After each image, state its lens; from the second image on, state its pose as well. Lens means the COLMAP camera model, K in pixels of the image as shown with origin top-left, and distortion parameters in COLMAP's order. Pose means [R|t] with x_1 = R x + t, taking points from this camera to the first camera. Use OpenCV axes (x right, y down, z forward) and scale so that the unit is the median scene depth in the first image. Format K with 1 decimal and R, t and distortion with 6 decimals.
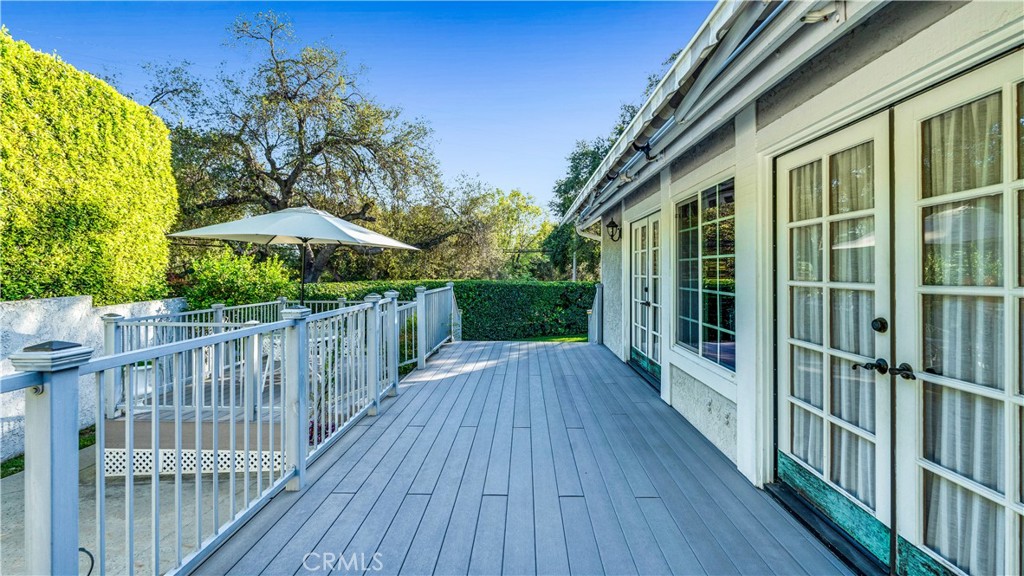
lens RADIAL K [[485.3, 0, 521.9], [0, 485.3, 269.6], [0, 0, 1]] dist [-0.001546, 0.000273]
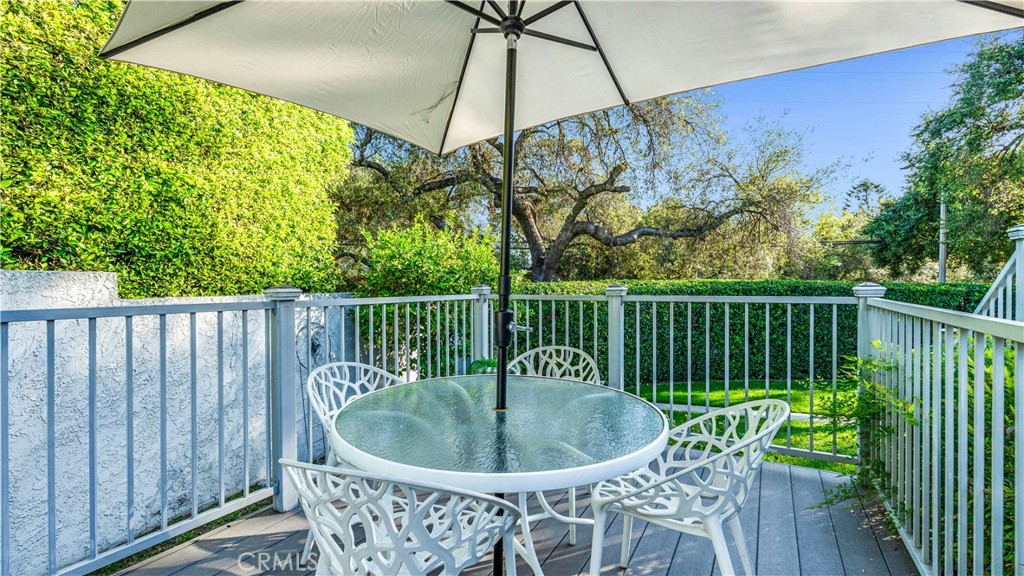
lens RADIAL K [[485.3, 0, 512.3], [0, 485.3, 287.7], [0, 0, 1]] dist [-0.001546, 0.000273]
pose [[0.890637, -0.003818, -0.454699, -0.238690], [0.007103, 0.999960, 0.005518, 0.049586], [0.454659, -0.008144, 0.890628, 0.550468]]
